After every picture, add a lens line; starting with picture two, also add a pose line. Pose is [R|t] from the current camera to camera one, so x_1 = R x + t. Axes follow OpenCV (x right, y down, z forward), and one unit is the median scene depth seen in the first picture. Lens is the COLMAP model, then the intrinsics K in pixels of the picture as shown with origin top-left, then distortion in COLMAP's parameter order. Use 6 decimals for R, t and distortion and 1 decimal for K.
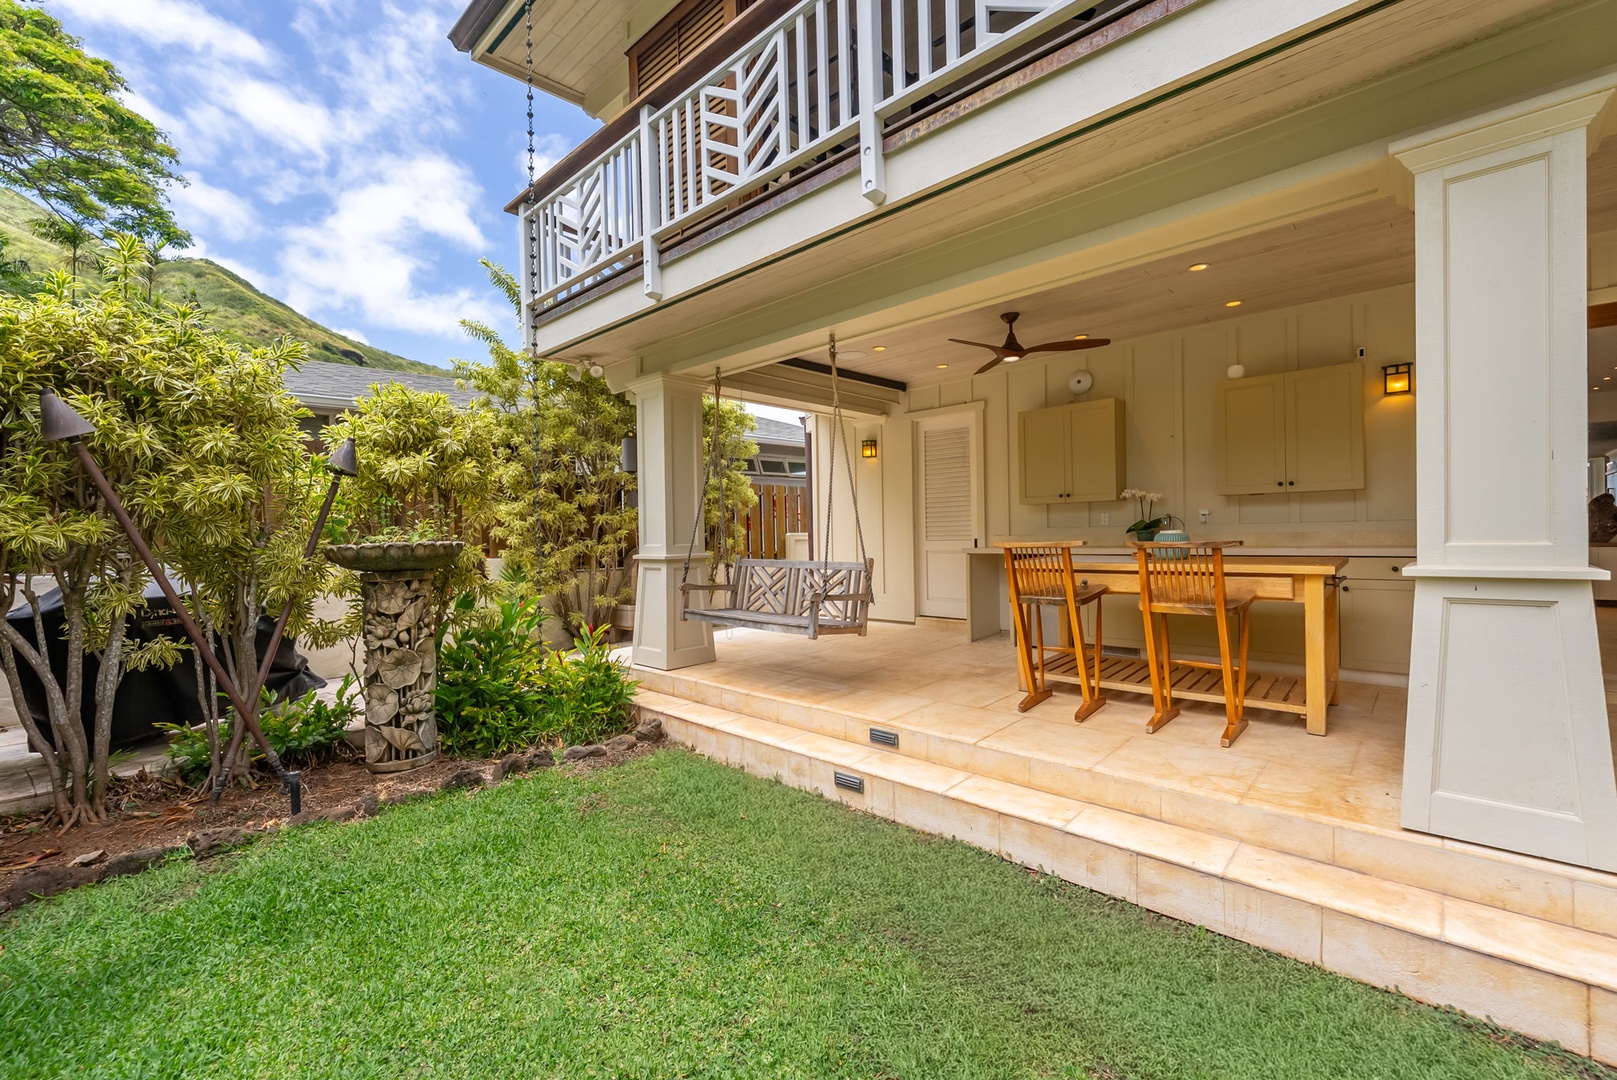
lens RADIAL K [[667.5, 0, 808.5], [0, 667.5, 540.0], [0, 0, 1]] dist [-0.000306, -0.000023]
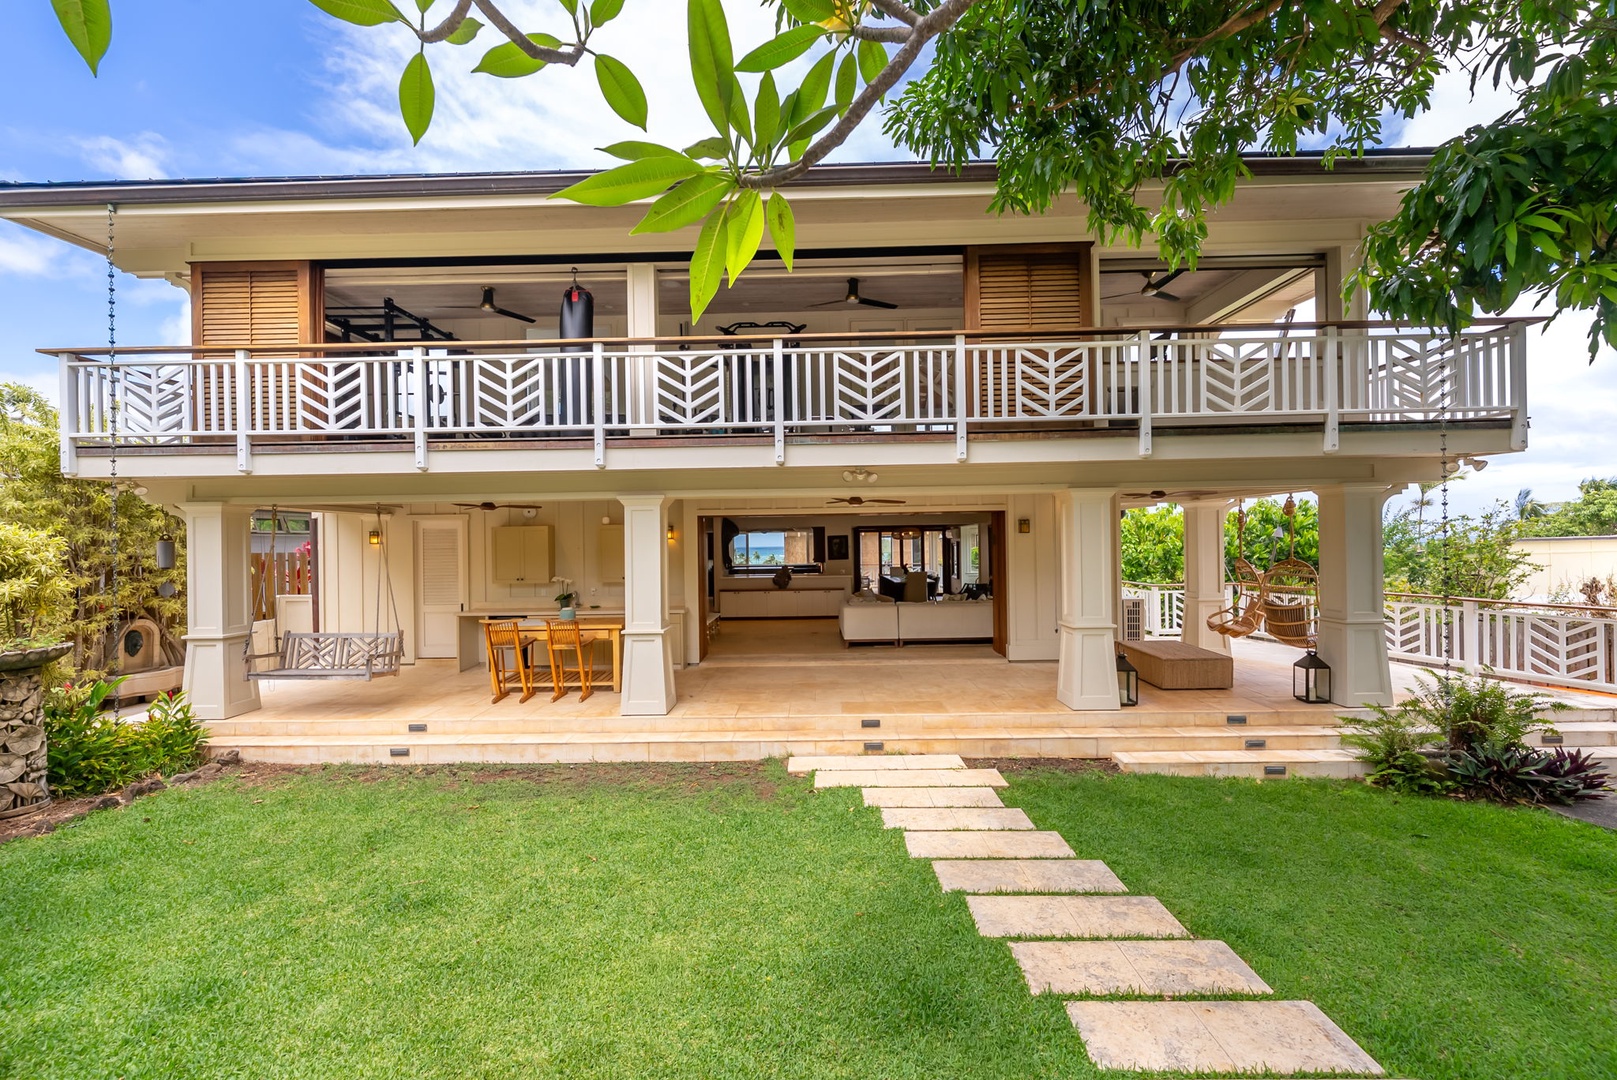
lens RADIAL K [[686.0, 0, 801.3], [0, 686.0, 539.9], [0, 0, 1]] dist [-0.000615, -0.000539]
pose [[0.744976, 0.010177, 0.667013, -0.342198], [0.007283, 0.999700, -0.023387, -0.167038], [-0.667051, 0.022280, 0.744679, -1.075427]]
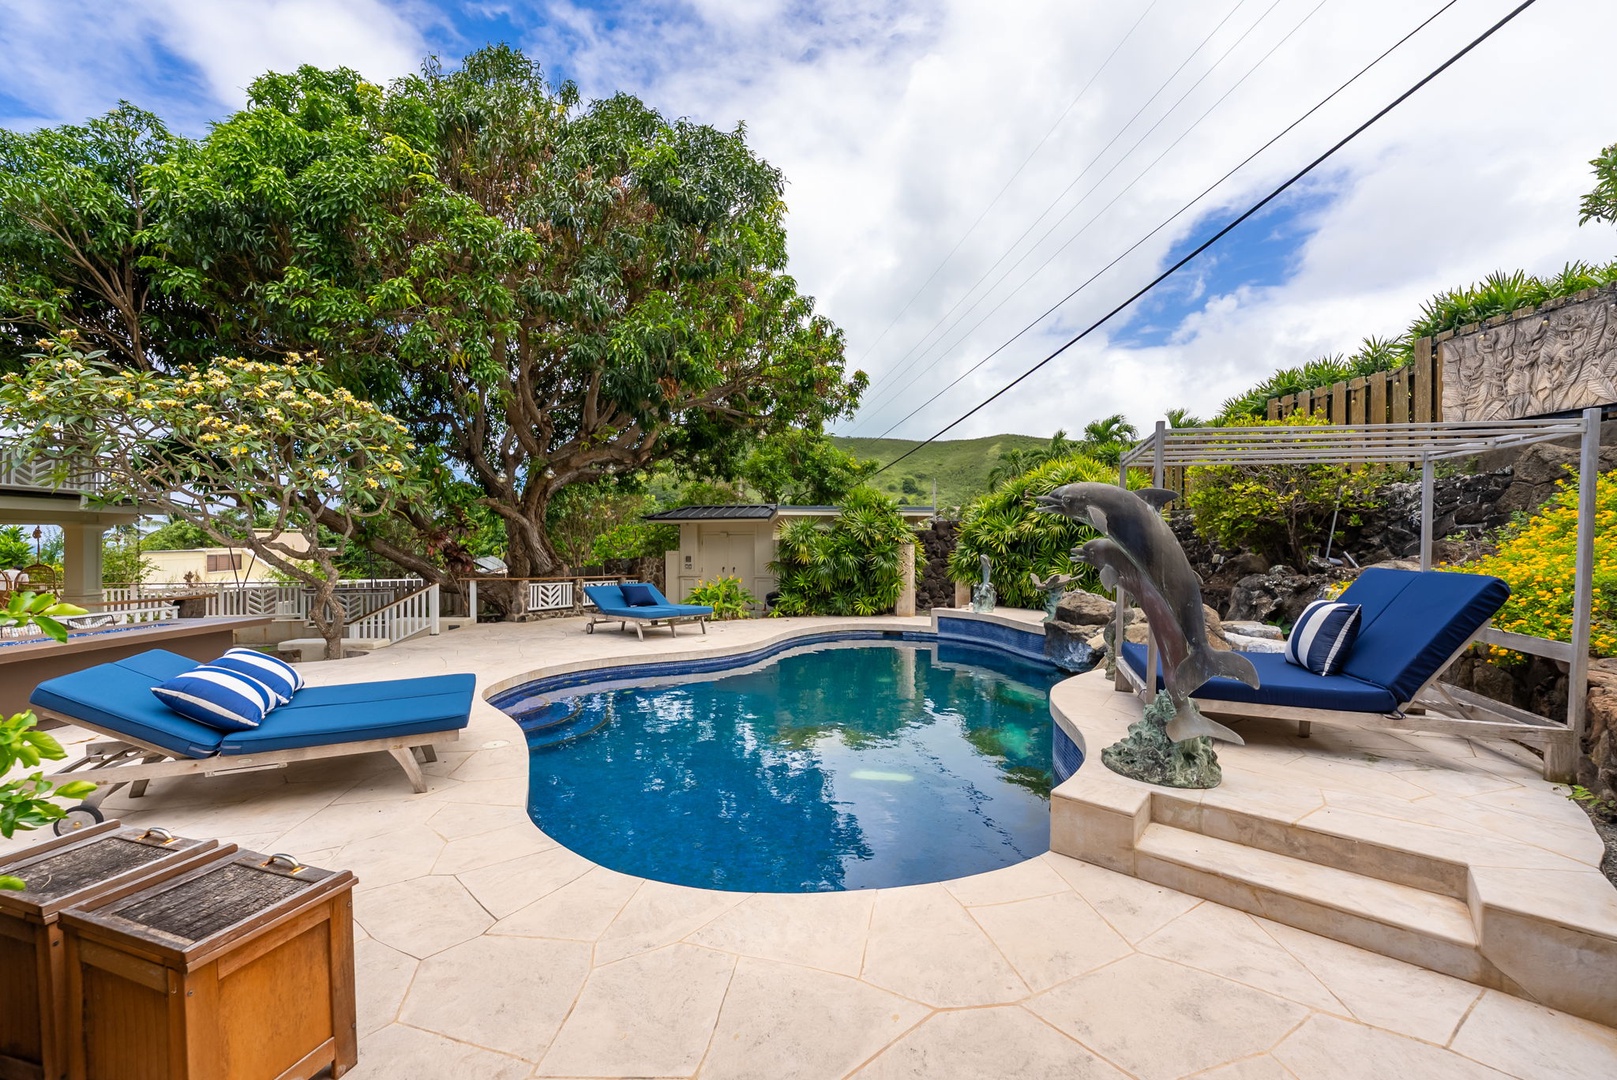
lens RADIAL K [[667.5, 0, 808.5], [0, 667.5, 540.0], [0, 0, 1]] dist [-0.000306, -0.000023]
pose [[-0.706349, 0.020153, 0.707576, -3.101879], [0.017589, 0.999786, -0.010918, -0.158416], [-0.707645, 0.004733, -0.706552, -0.915639]]
